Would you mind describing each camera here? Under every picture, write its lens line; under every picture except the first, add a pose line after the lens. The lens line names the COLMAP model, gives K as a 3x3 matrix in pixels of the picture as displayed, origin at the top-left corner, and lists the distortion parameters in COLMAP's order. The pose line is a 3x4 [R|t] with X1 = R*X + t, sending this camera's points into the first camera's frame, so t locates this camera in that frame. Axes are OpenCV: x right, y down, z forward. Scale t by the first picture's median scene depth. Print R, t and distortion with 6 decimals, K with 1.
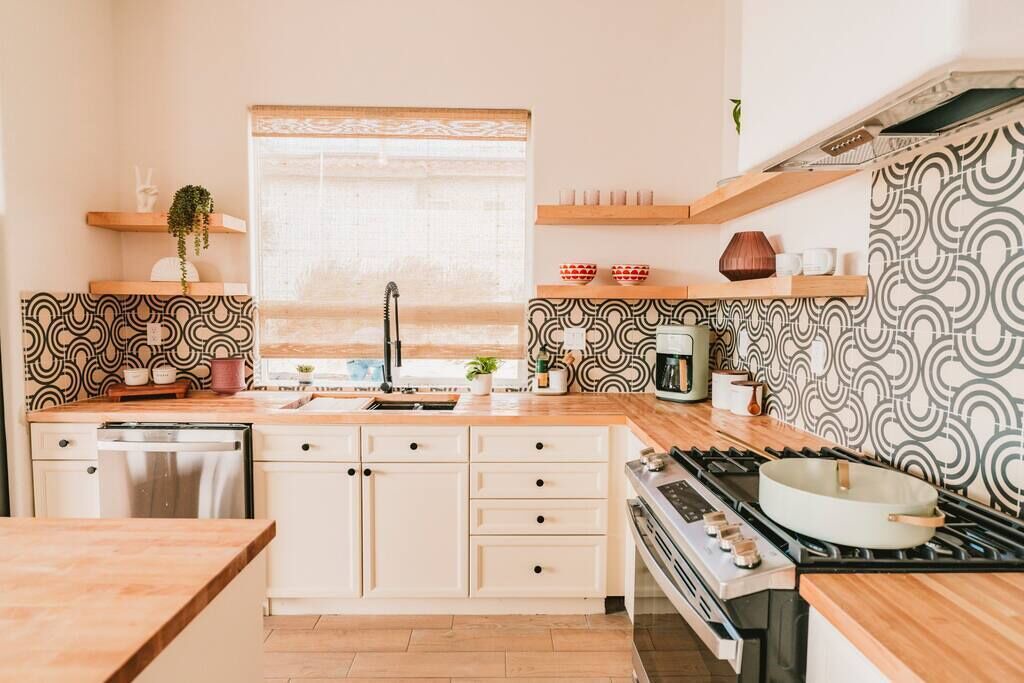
lens RADIAL K [[552.6, 0, 511.6], [0, 552.6, 340.2], [0, 0, 1]] dist [-0.006722, 0.003097]
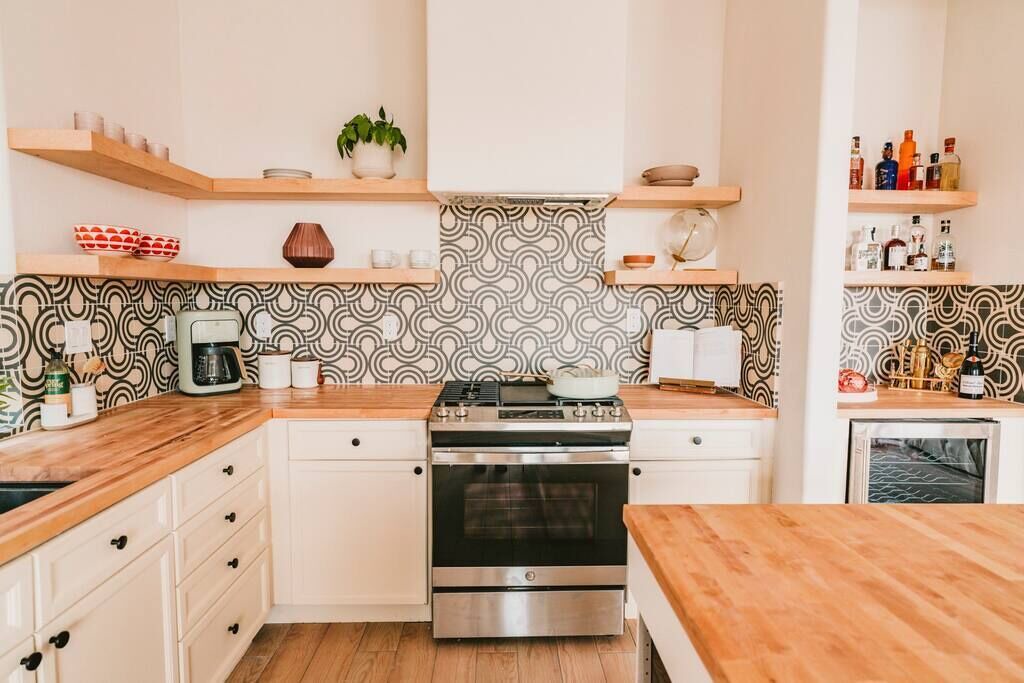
lens RADIAL K [[552.6, 0, 511.1], [0, 552.6, 341.5], [0, 0, 1]] dist [-0.006722, 0.003097]
pose [[-0.003028, -0.088116, 0.996106, -0.697522], [0.056675, 0.994494, 0.088146, -0.032831], [-0.998388, 0.056721, 0.001982, 0.594192]]
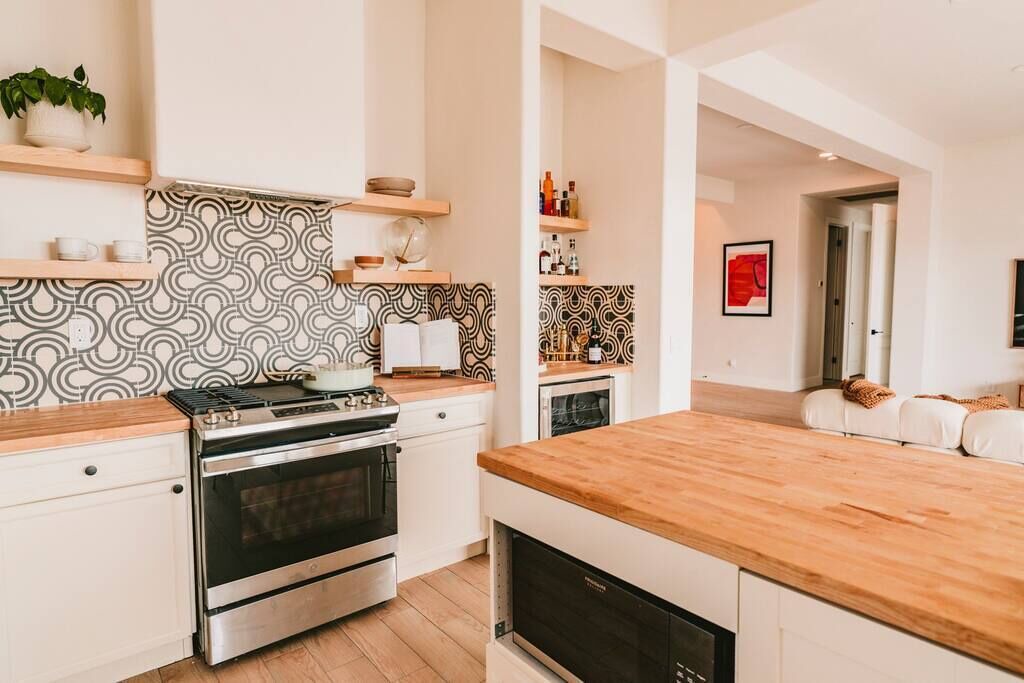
lens RADIAL K [[574.3, 0, 509.9], [0, 574.3, 340.5], [0, 0, 1]] dist [-0.008662, 0.004777]
pose [[-0.616067, -0.069233, 0.784645, -0.760764], [0.043092, 0.991676, 0.121334, -0.049119], [-0.786514, 0.108562, -0.607955, 0.869322]]
